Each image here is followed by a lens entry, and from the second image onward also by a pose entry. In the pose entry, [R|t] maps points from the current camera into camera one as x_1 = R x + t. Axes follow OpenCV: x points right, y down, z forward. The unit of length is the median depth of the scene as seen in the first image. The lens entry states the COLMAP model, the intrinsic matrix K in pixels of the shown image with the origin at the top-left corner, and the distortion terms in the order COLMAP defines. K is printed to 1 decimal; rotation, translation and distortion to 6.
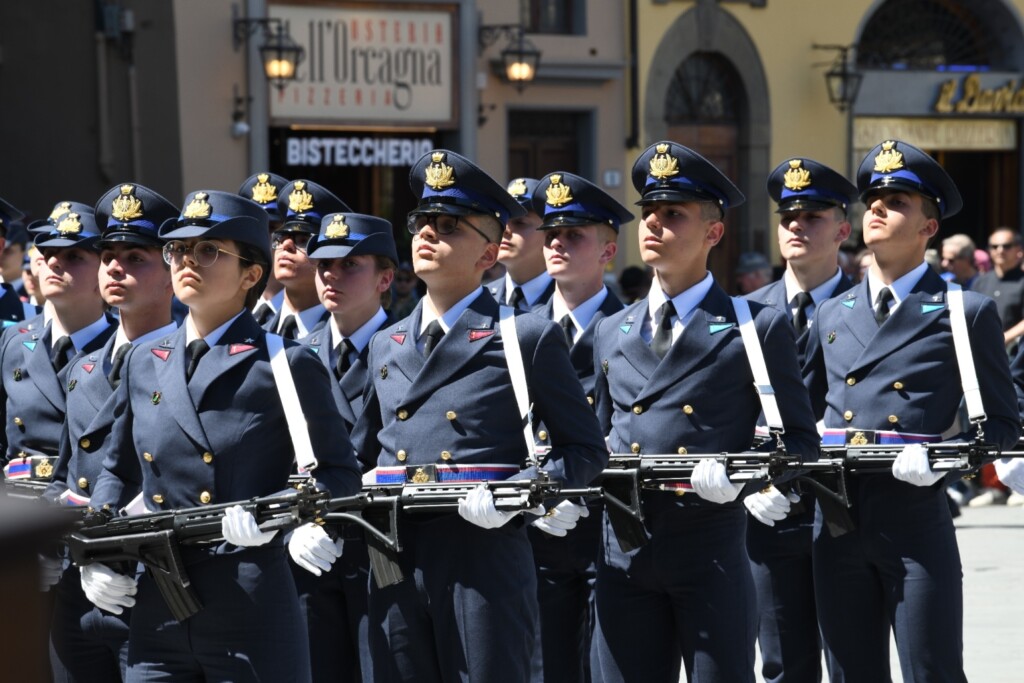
lens RADIAL K [[5611.2, 0, 511.0], [0, 5611.2, 338.8], [0, 0, 1]] dist [2.719290, 0.000000]
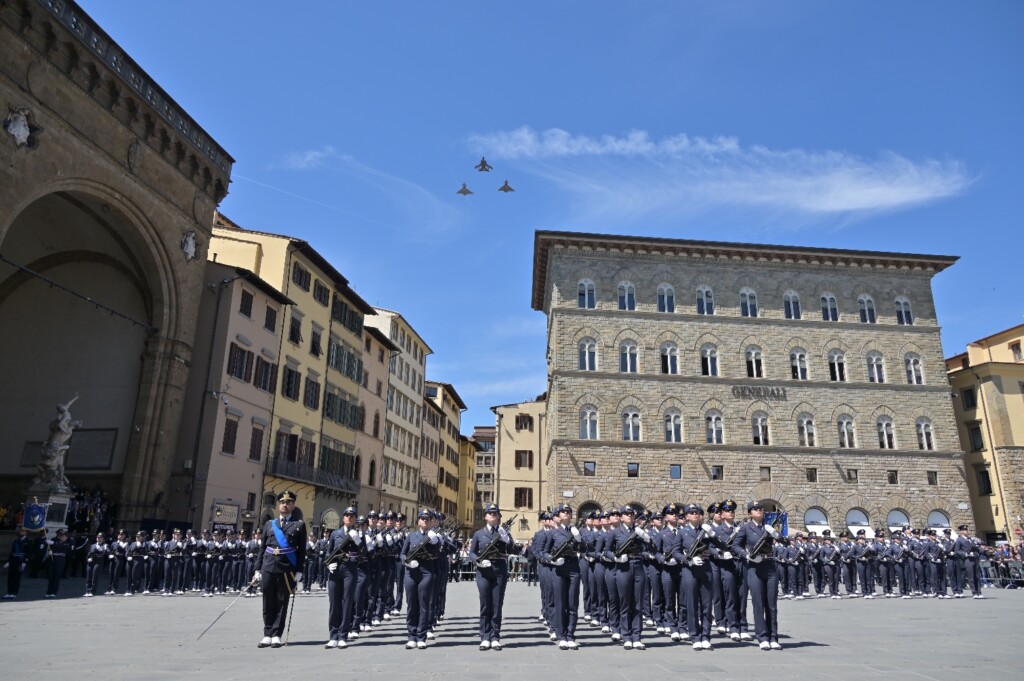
lens RADIAL K [[671.3, 0, 510.2], [0, 671.3, 339.7], [0, 0, 1]] dist [-0.008550, 0.001941]
pose [[0.861732, 0.167081, 0.479064, -0.157429], [-0.005077, 0.947014, -0.321153, 0.010701], [-0.507339, 0.274315, 0.816920, 0.111707]]
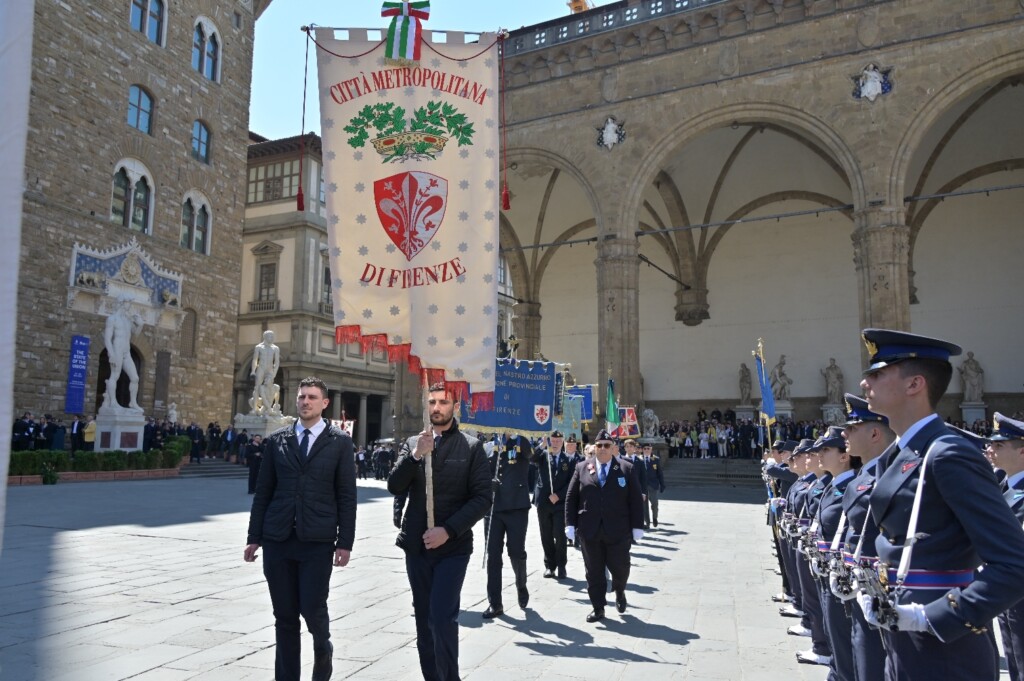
lens RADIAL K [[791.6, 0, 507.3], [0, 791.6, 338.2], [0, 0, 1]] dist [0.000683, -0.003113]
pose [[0.206530, -0.127921, -0.970042, 0.327338], [-0.032550, 0.989970, -0.137479, -0.004157], [0.977899, 0.059969, 0.200295, 0.288975]]
